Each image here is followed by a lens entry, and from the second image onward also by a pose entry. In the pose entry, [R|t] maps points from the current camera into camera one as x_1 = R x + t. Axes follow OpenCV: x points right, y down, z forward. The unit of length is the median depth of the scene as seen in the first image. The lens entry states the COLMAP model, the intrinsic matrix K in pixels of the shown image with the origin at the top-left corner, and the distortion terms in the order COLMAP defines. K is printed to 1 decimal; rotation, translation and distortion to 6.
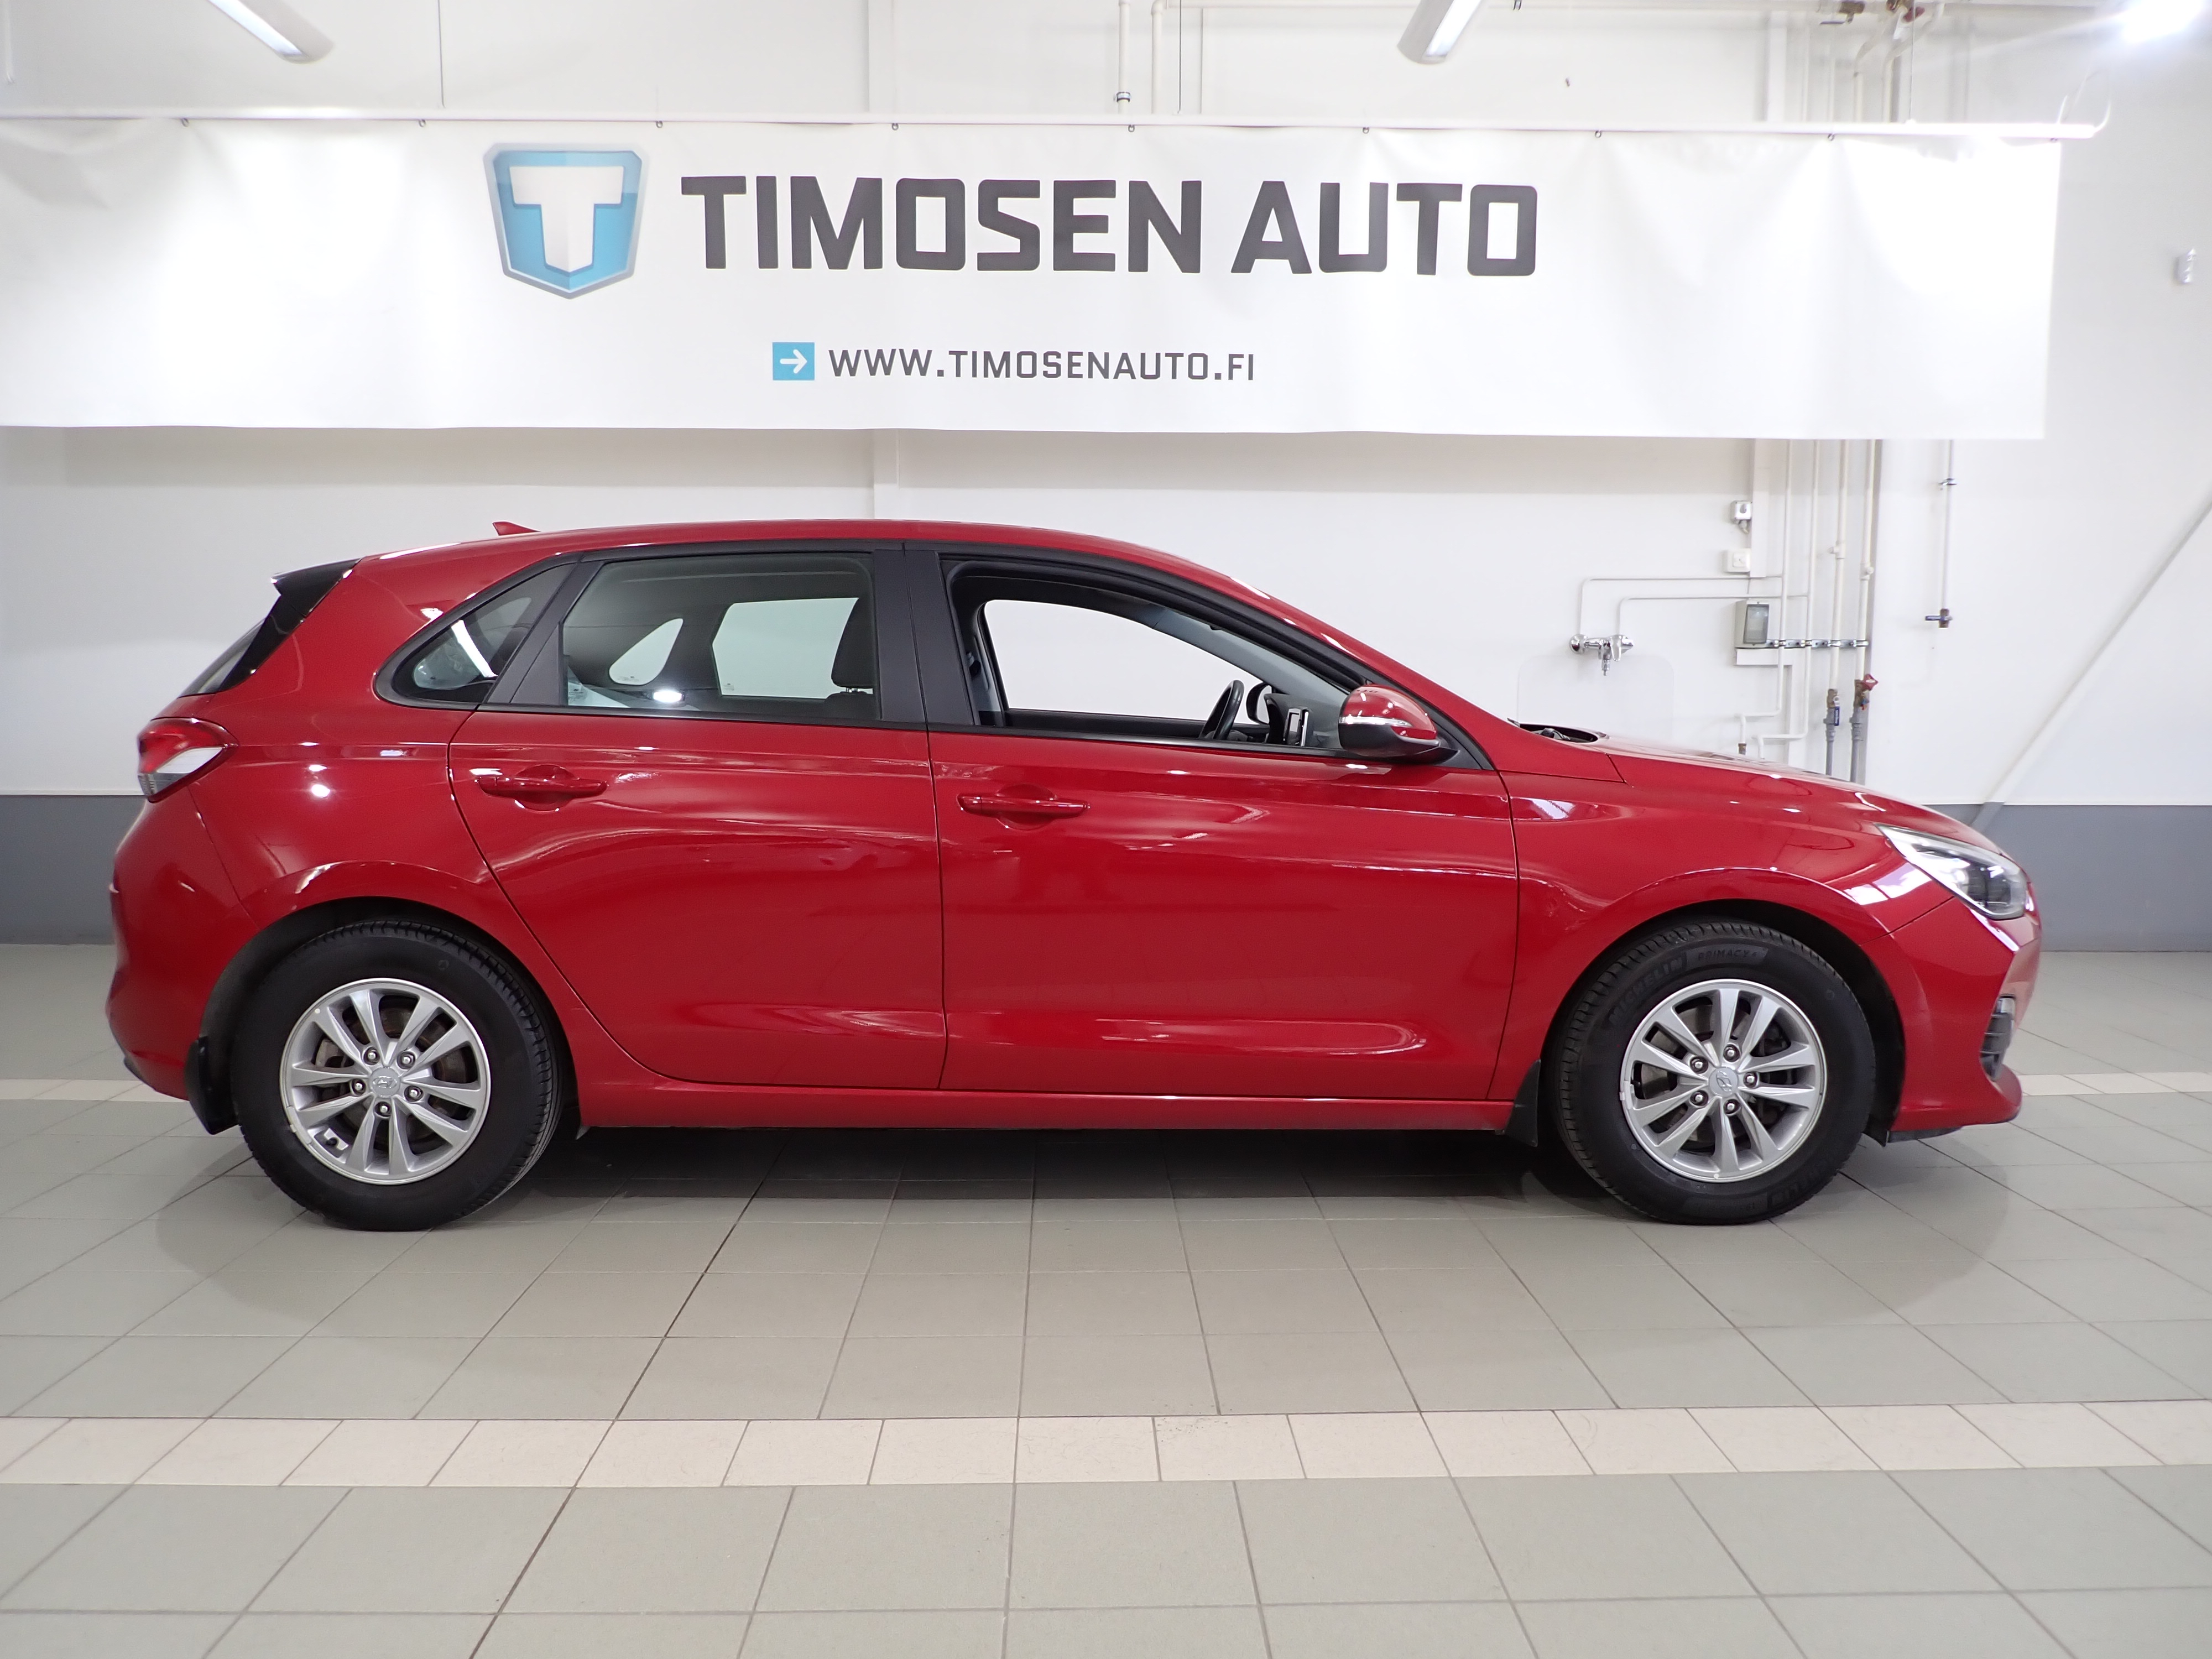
lens RADIAL K [[1656.0, 0, 1117.0], [0, 1656.0, 832.5], [0, 0, 1]] dist [0.001734, -0.001277]
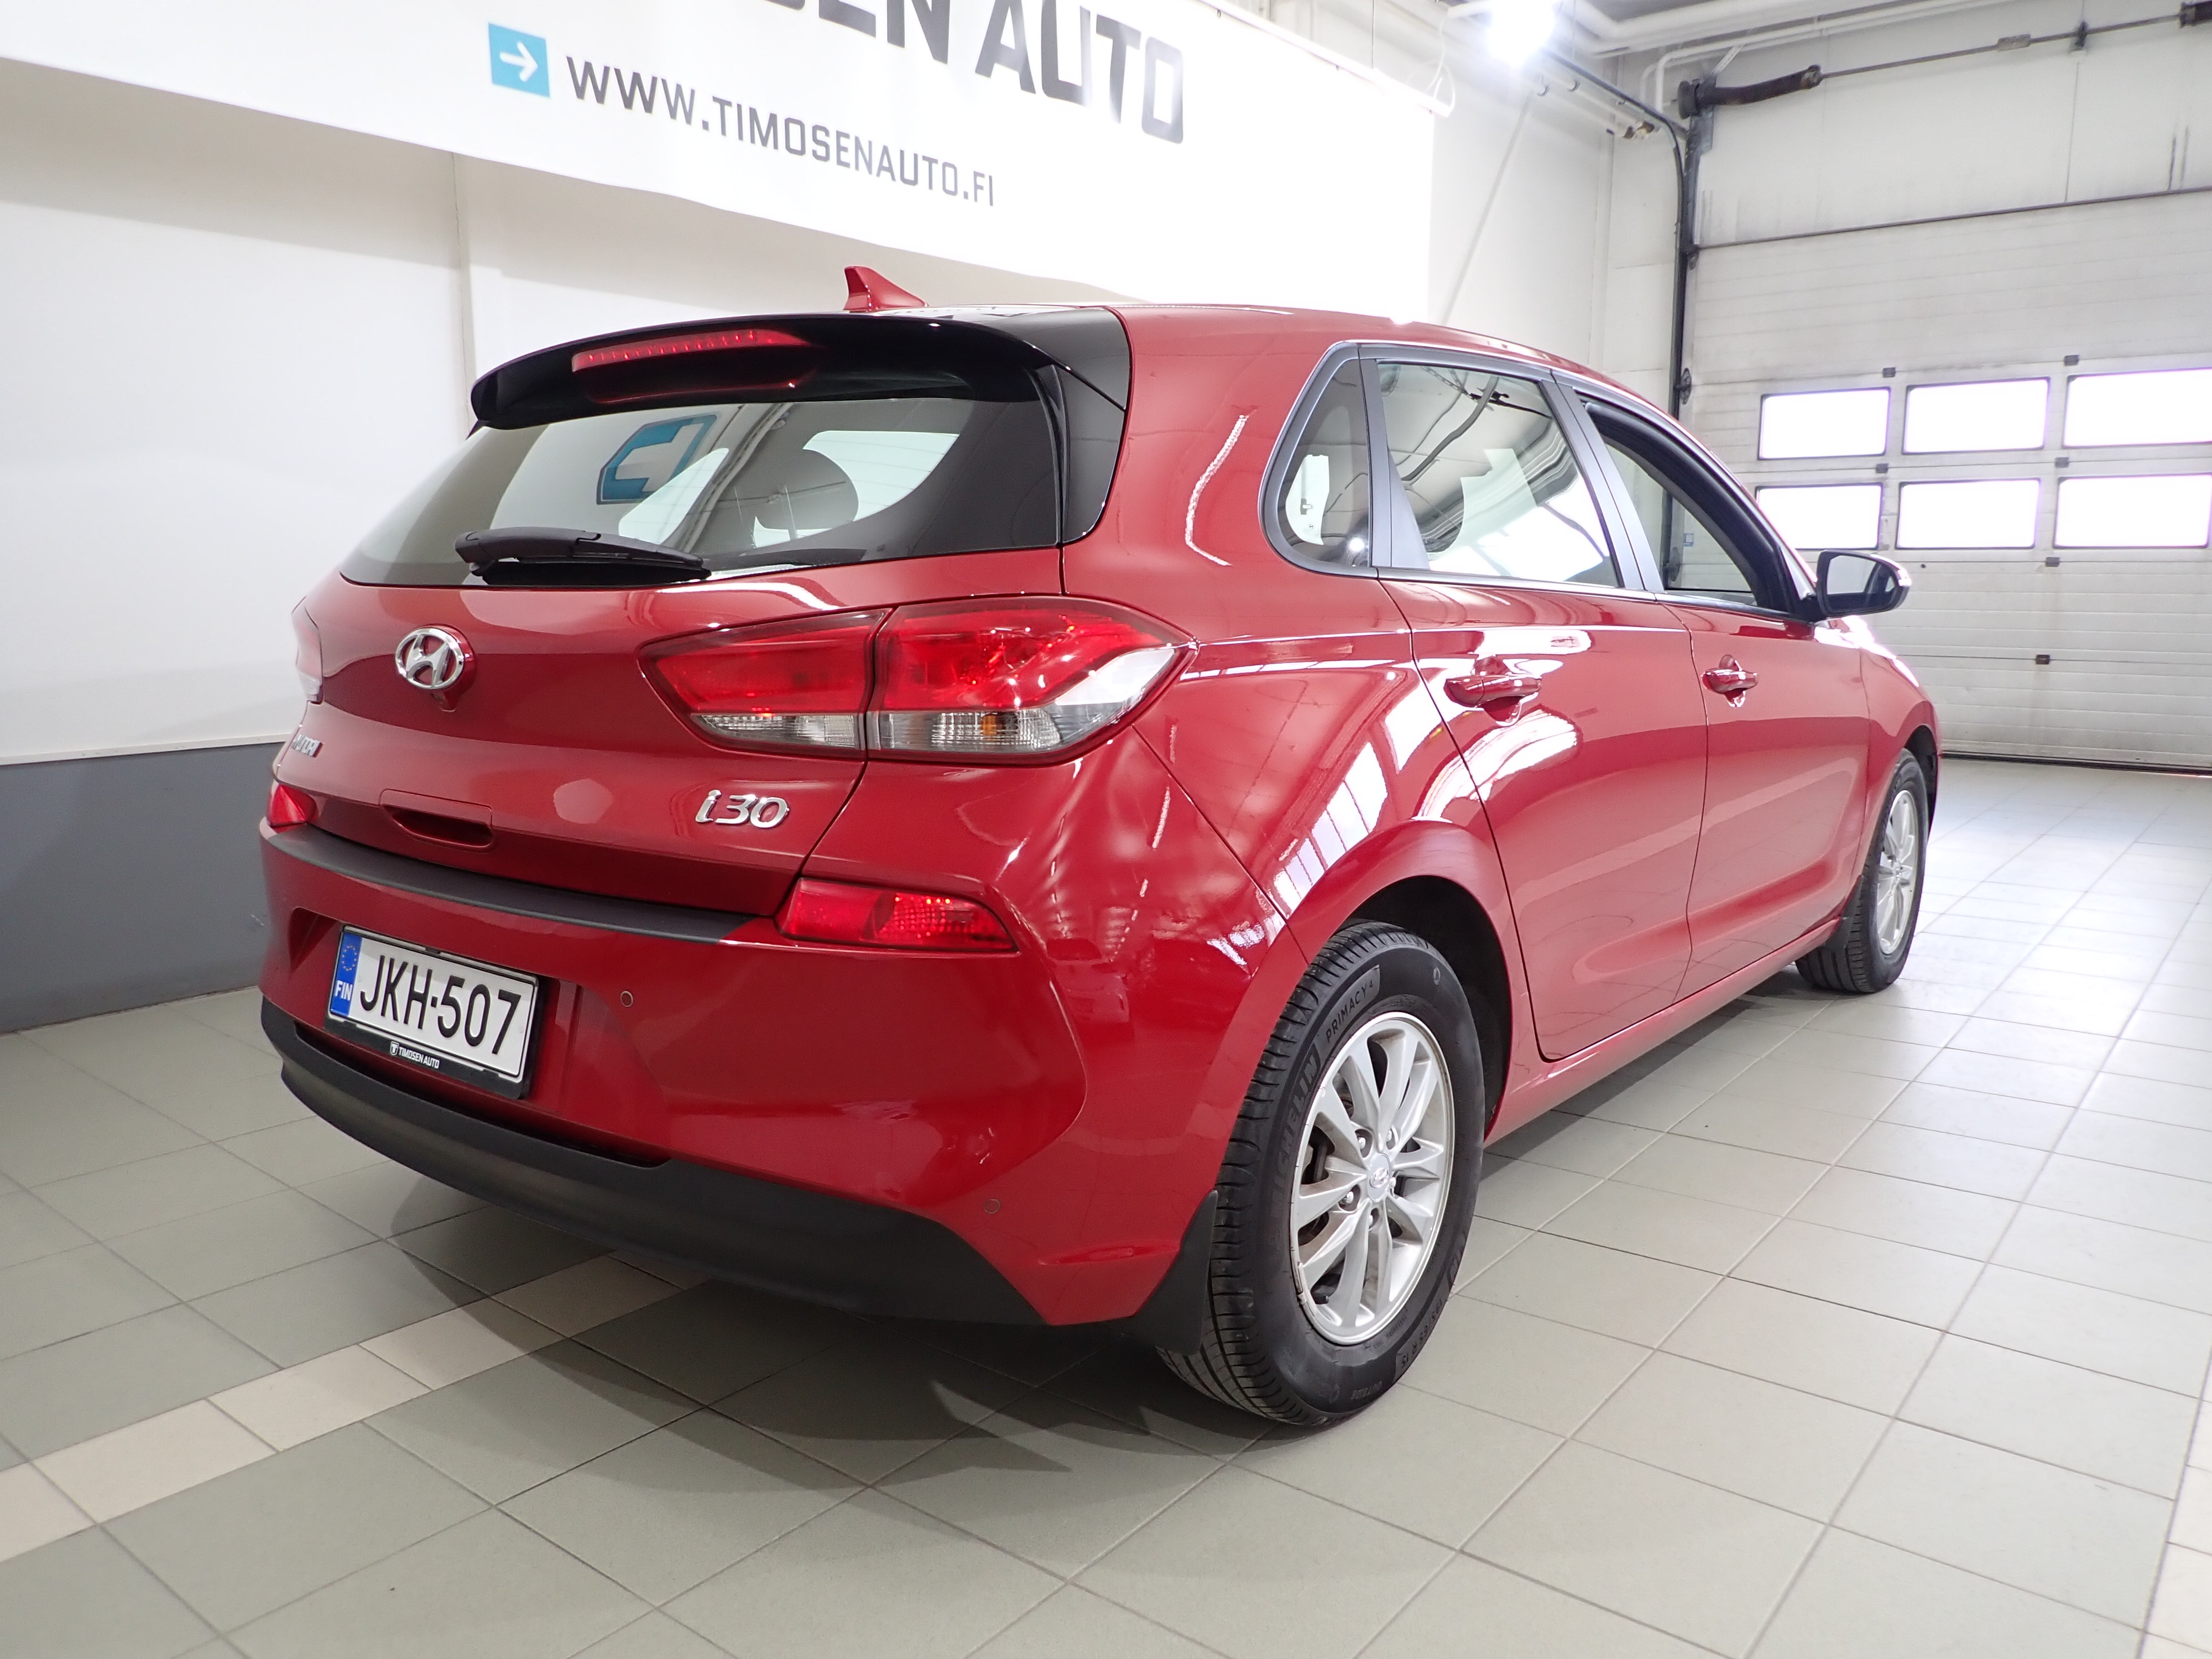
lens RADIAL K [[1656.0, 0, 1110.4], [0, 1656.0, 826.2], [0, 0, 1]] dist [0.001734, -0.001277]
pose [[0.632616, -0.121049, 0.764947, -0.581379], [0.079683, 0.992641, 0.091183, -0.027001], [-0.770356, 0.003269, 0.637606, 0.406994]]
